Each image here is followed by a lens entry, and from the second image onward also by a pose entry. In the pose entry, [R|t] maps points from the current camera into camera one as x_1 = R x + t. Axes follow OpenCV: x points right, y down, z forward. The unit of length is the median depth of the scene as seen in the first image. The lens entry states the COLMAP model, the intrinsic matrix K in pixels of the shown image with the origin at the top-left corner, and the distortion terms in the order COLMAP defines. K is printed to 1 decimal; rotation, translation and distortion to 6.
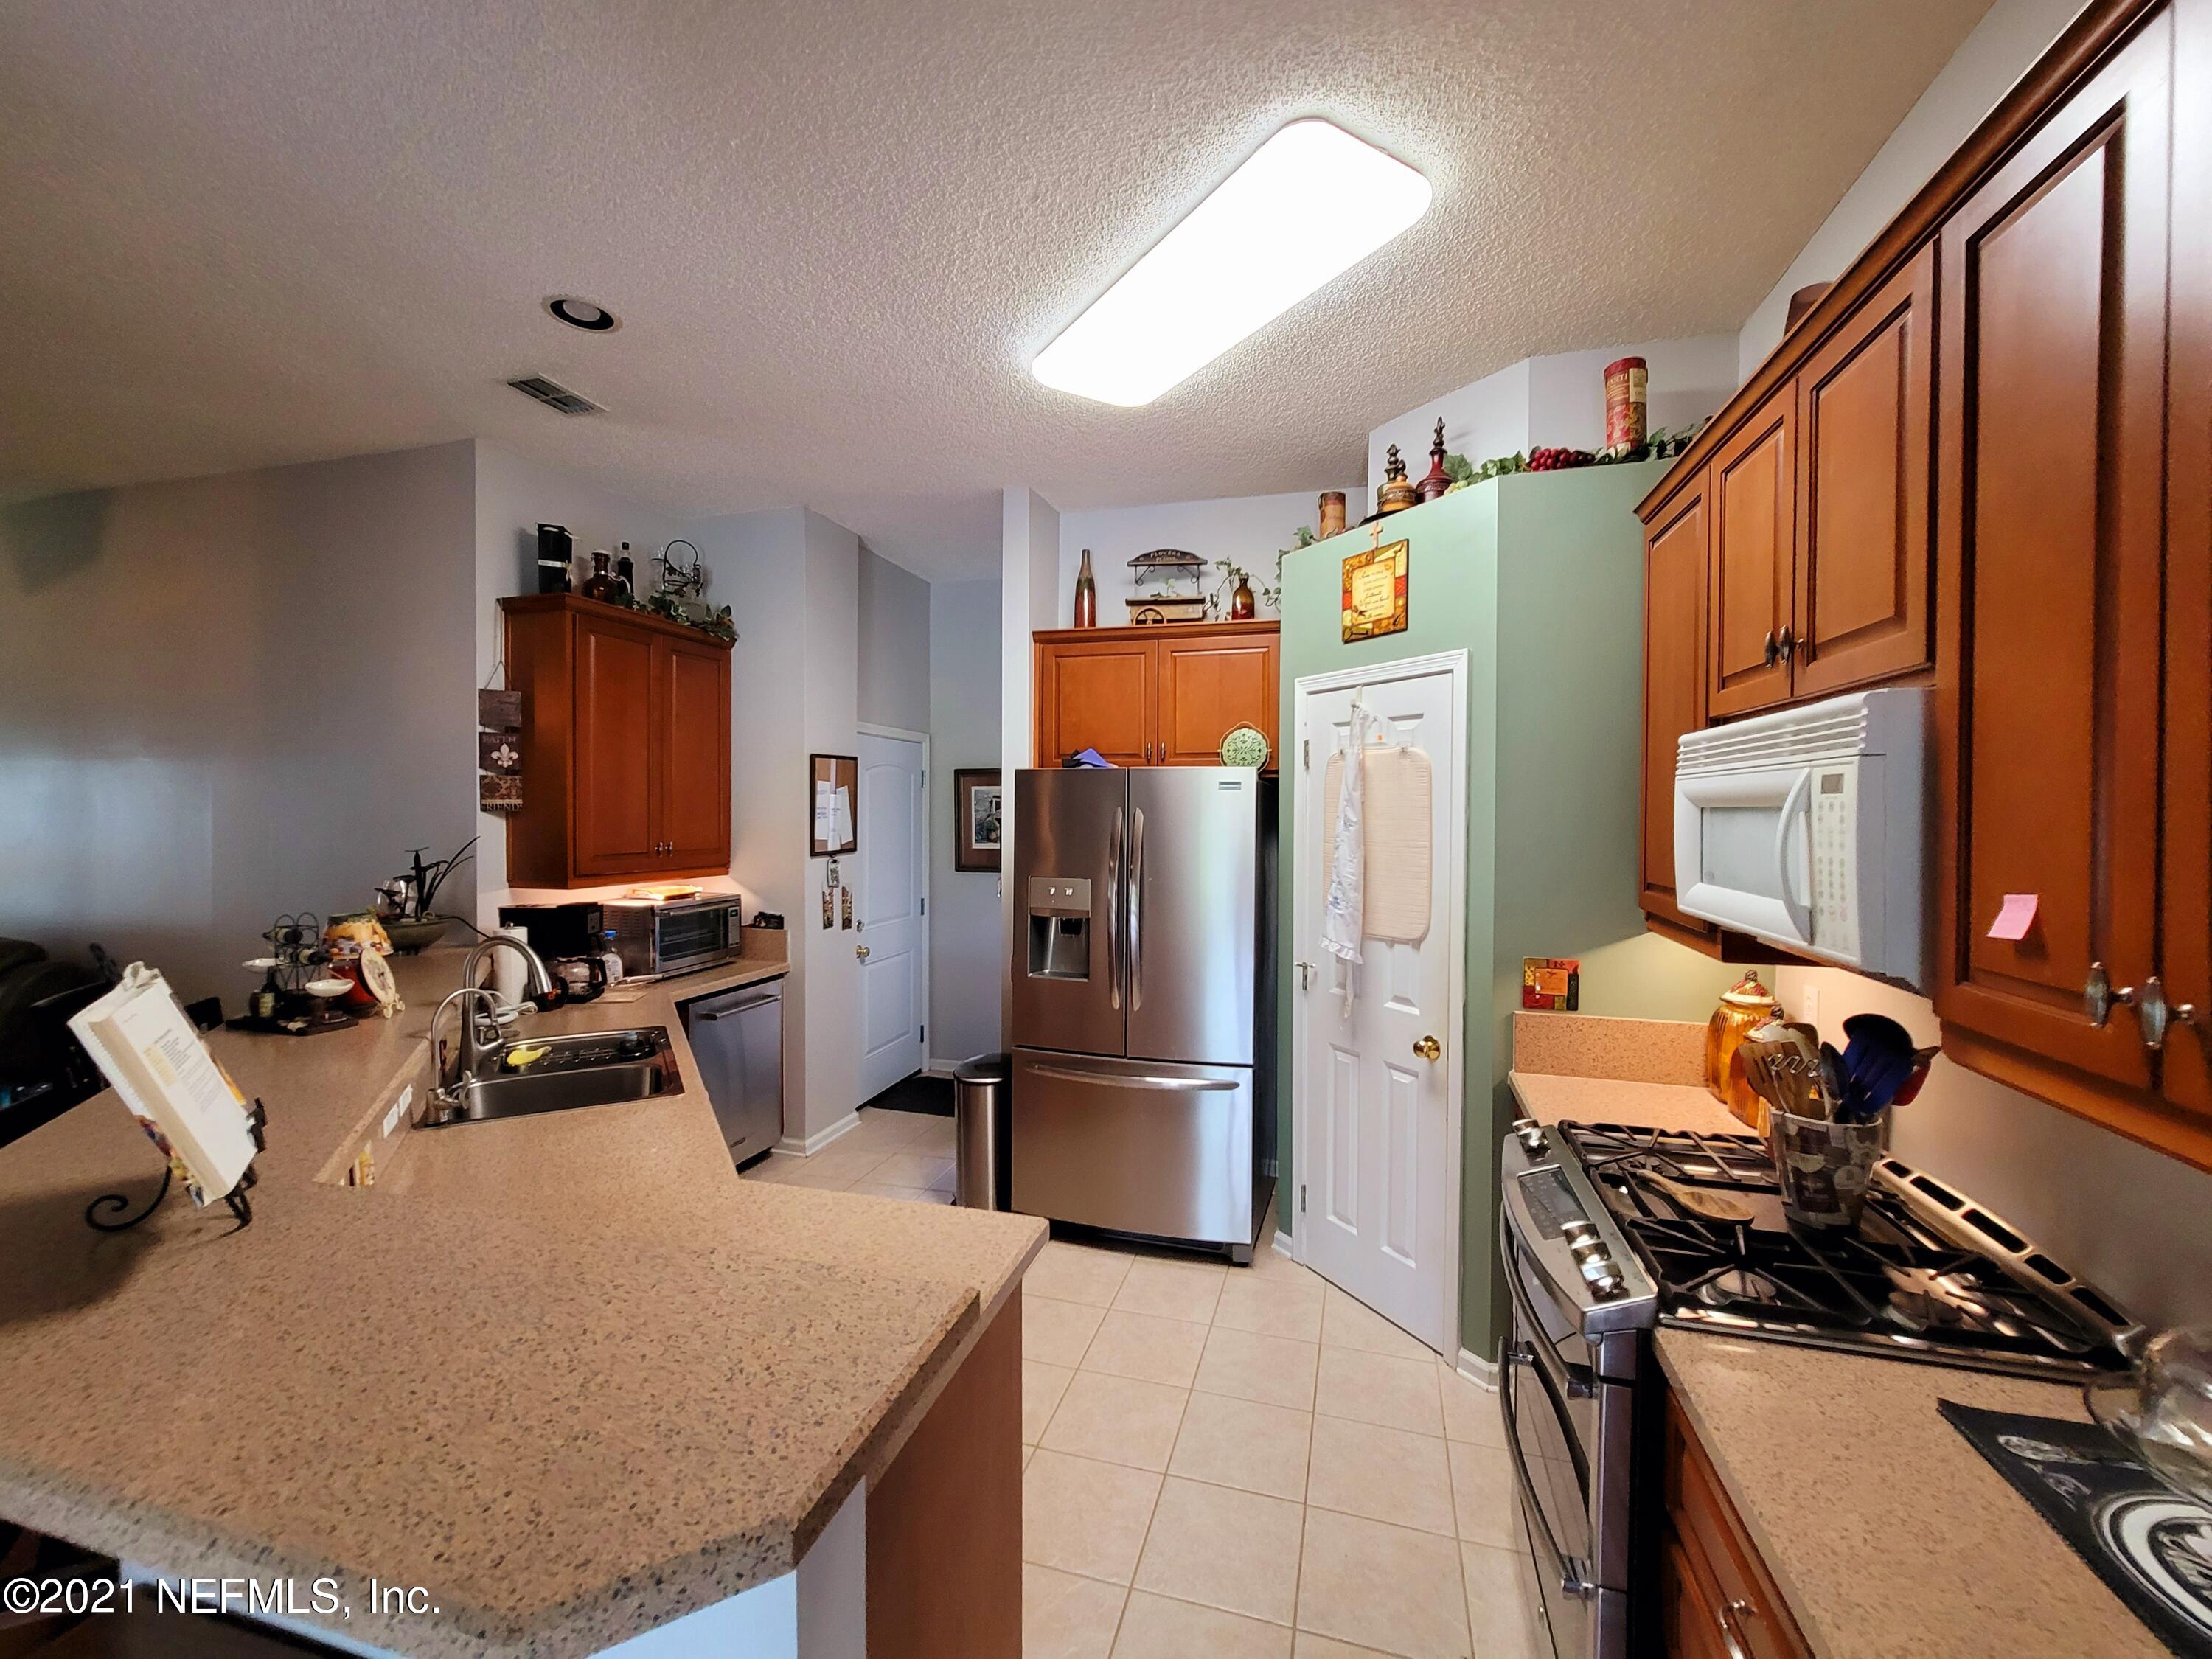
lens RADIAL K [[899.0, 0, 1104.4], [0, 899.0, 818.6], [0, 0, 1]] dist [-0.006987, 0.002074]
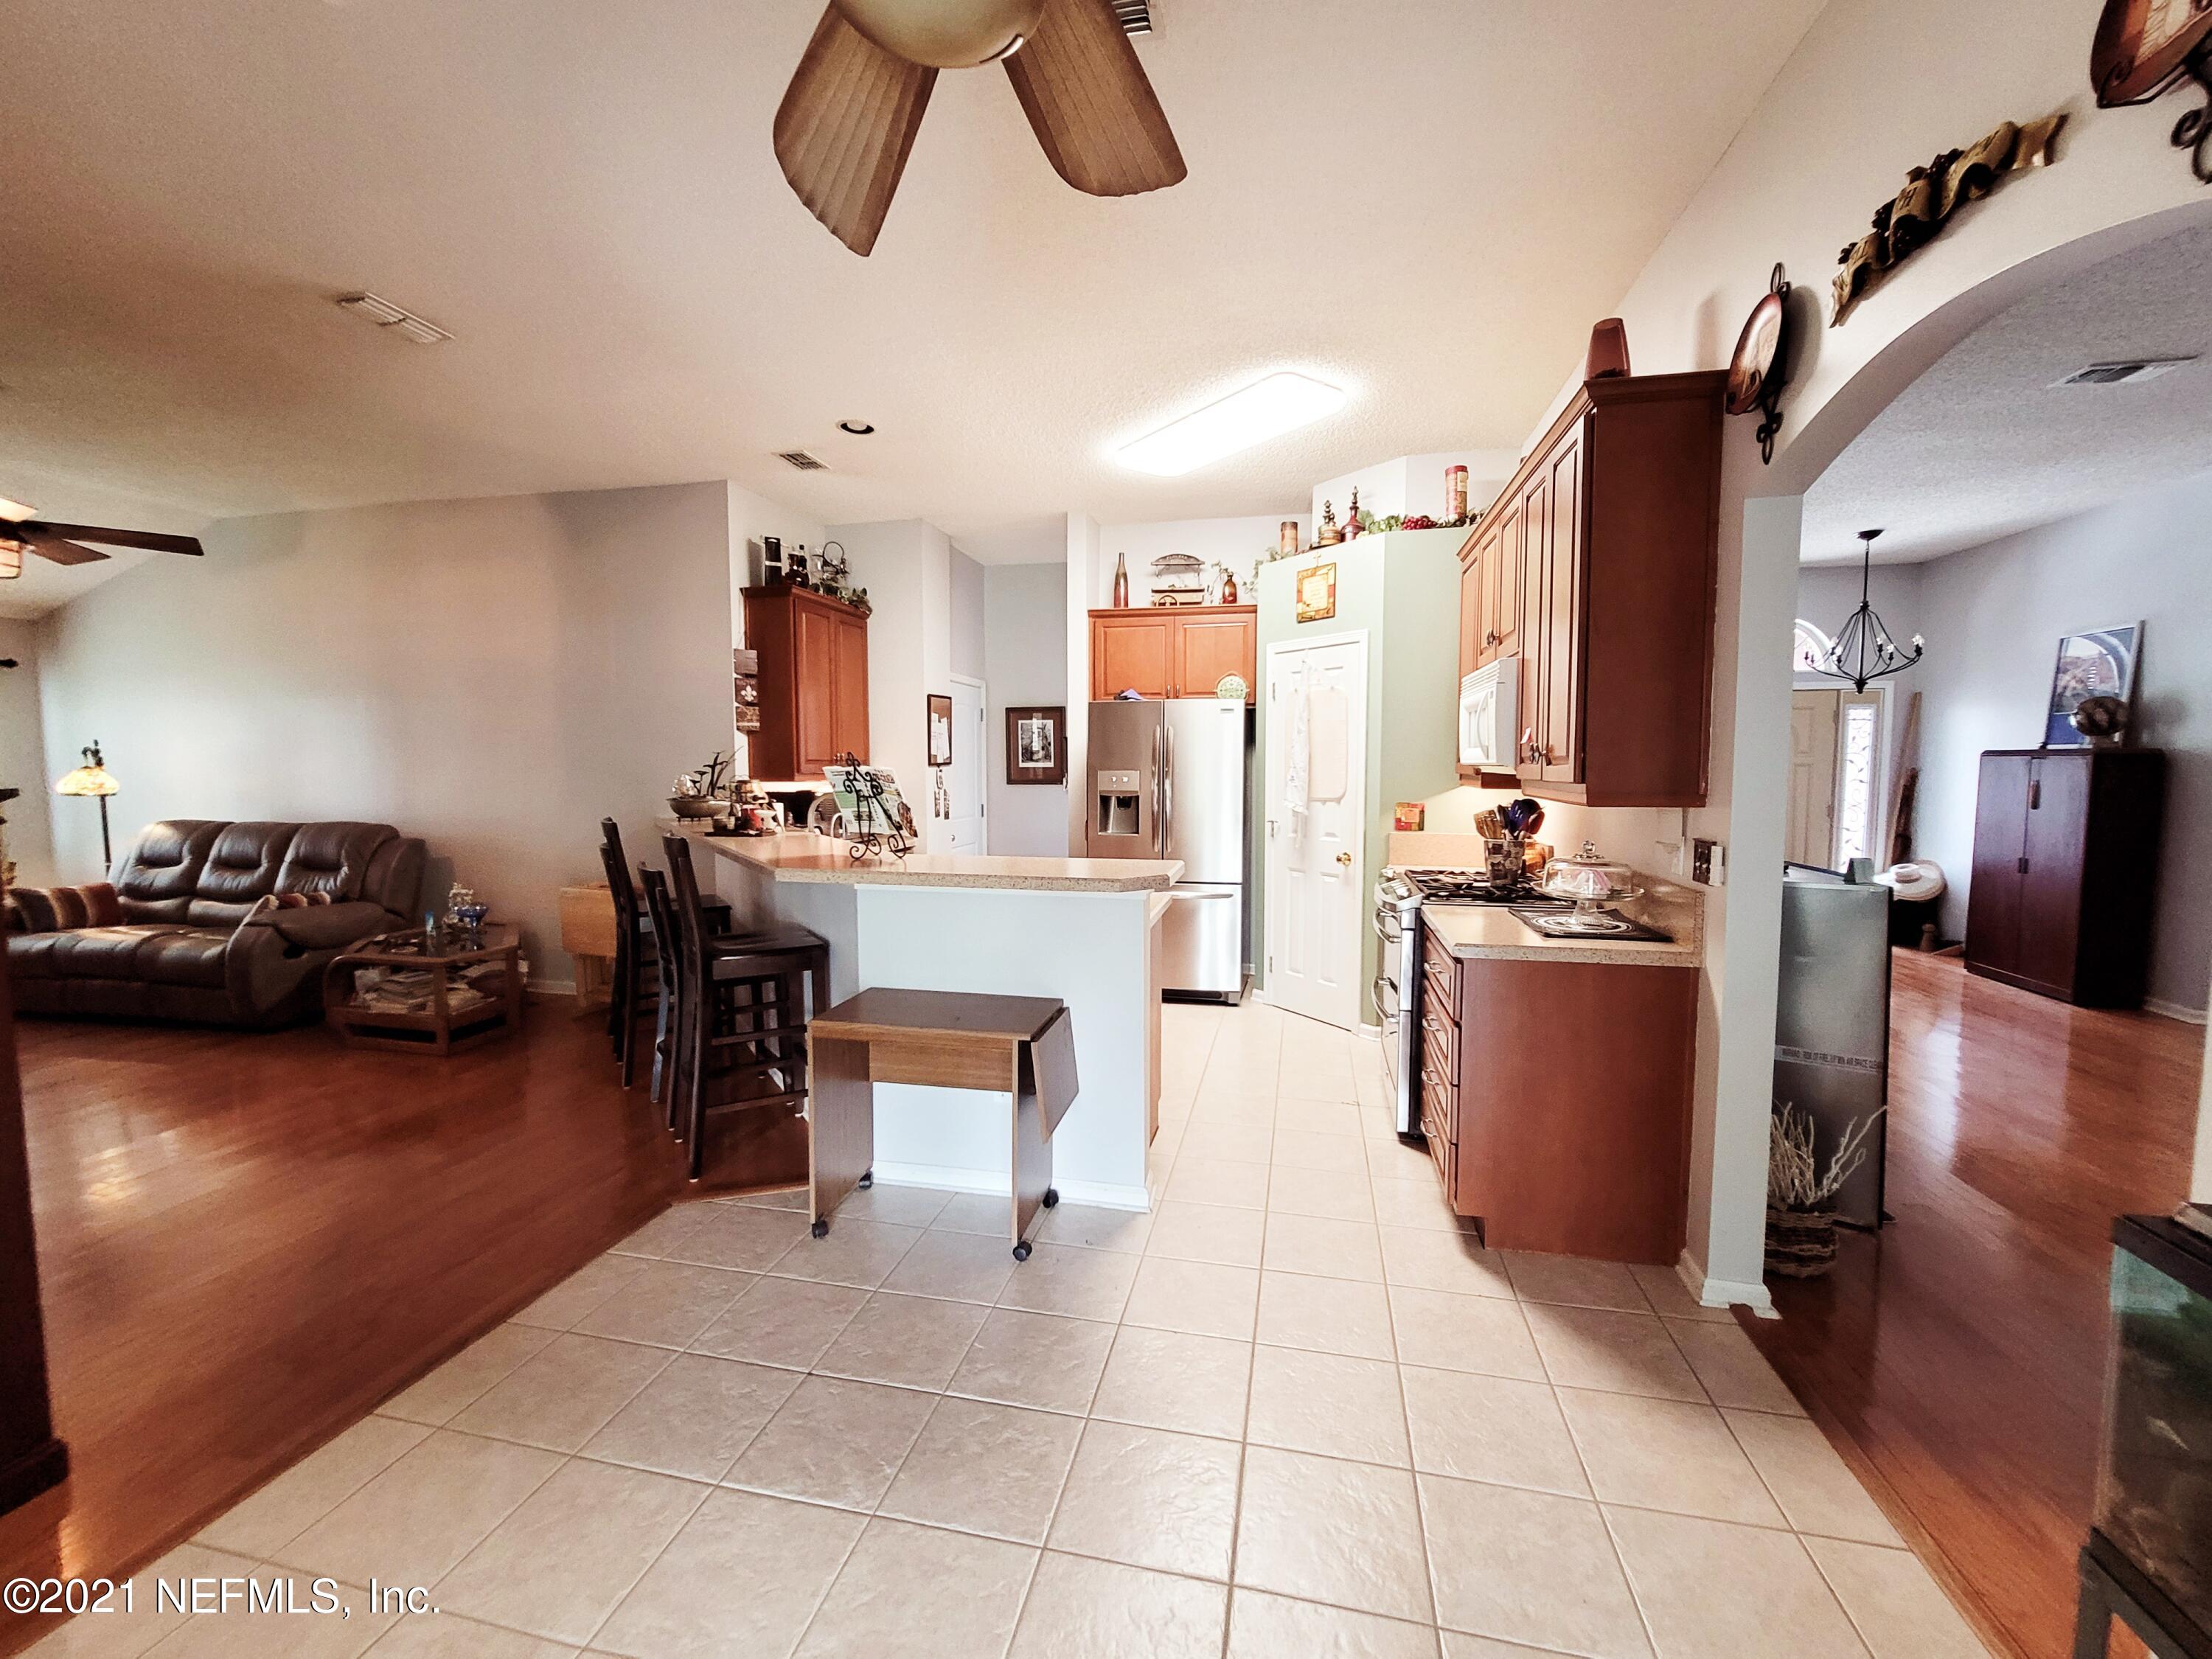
lens RADIAL K [[899.0, 0, 1105.7], [0, 899.0, 820.9], [0, 0, 1]] dist [-0.006987, 0.002074]
pose [[0.997794, -0.009306, 0.065735, -0.172758], [0.005689, 0.998470, 0.055007, 0.065149], [-0.066147, -0.054512, 0.996320, -0.561408]]
